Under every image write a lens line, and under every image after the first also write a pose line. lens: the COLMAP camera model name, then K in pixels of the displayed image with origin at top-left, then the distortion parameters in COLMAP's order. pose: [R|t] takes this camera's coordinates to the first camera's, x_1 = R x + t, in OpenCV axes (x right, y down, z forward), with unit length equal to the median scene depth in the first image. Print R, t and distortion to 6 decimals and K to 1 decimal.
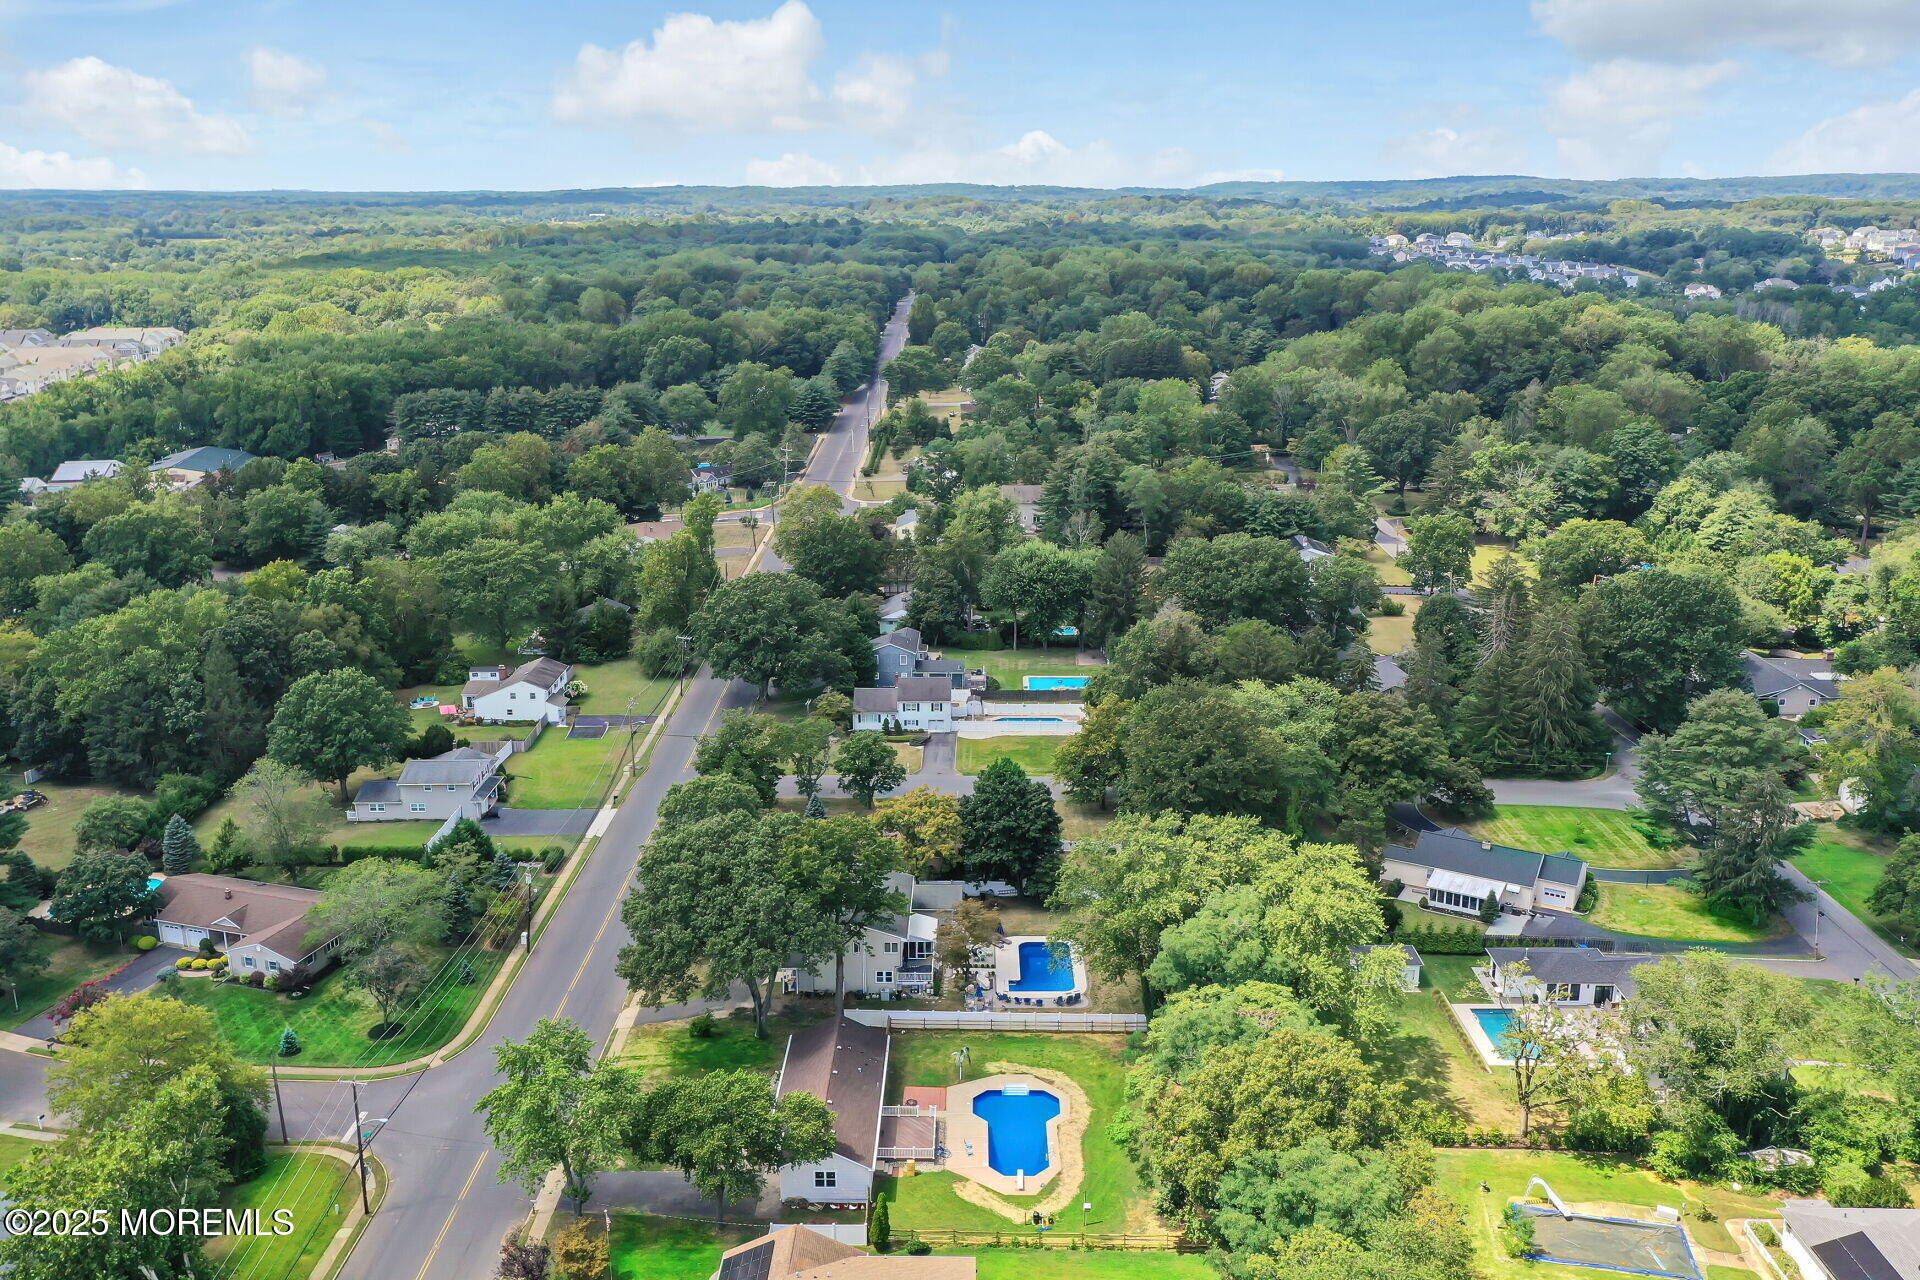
lens RADIAL K [[1620.1, 0, 955.7], [0, 1620.1, 640.6], [0, 0, 1]] dist [0.013571, 0.009958]
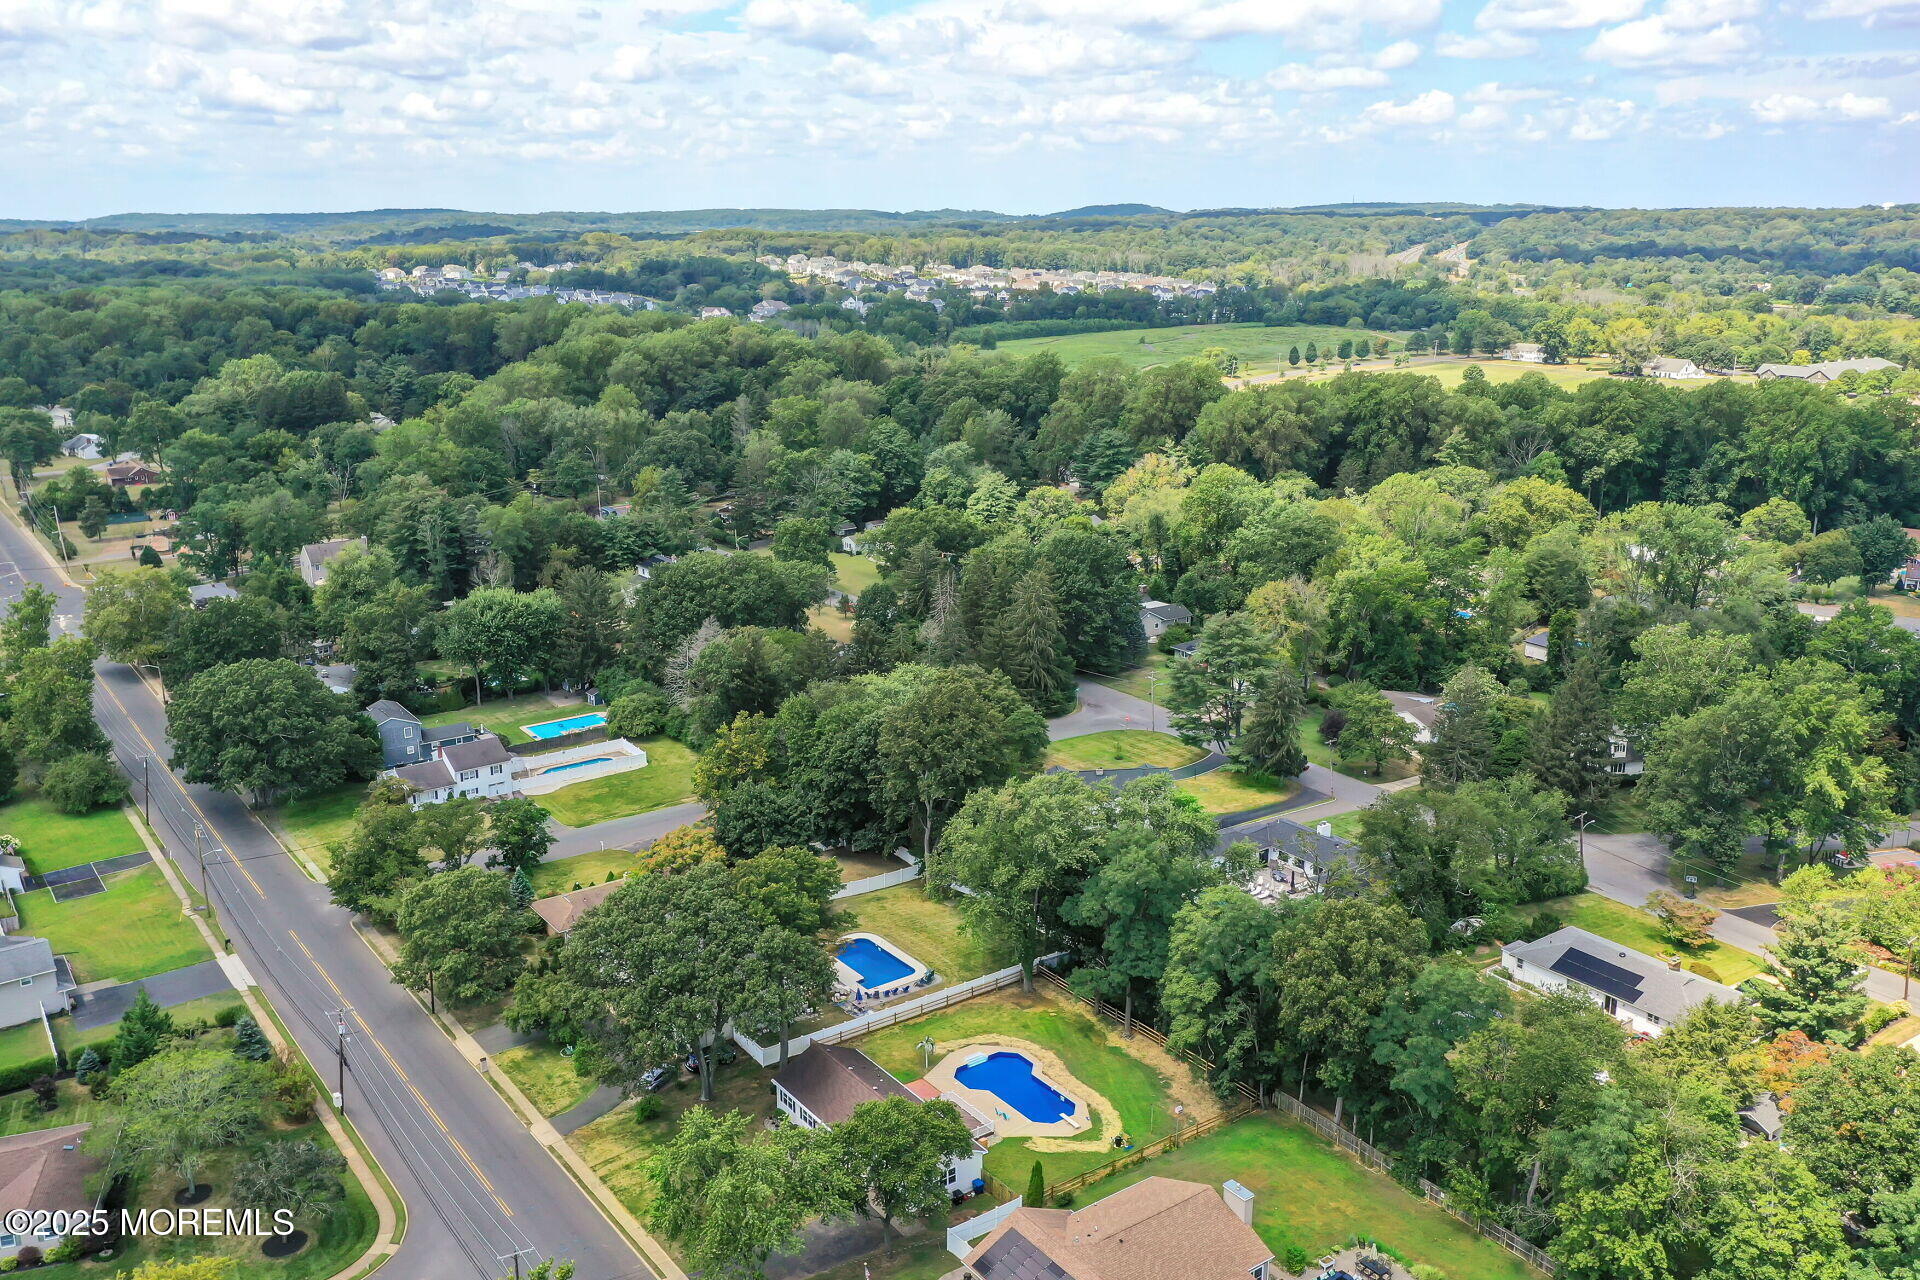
lens RADIAL K [[1620.1, 0, 955.7], [0, 1620.1, 640.6], [0, 0, 1]] dist [0.013571, 0.009958]
pose [[0.794009, -0.156044, 0.587538, -0.254243], [0.167058, 0.985293, 0.035919, -0.016507], [-0.584501, 0.069633, 0.808399, 0.055951]]
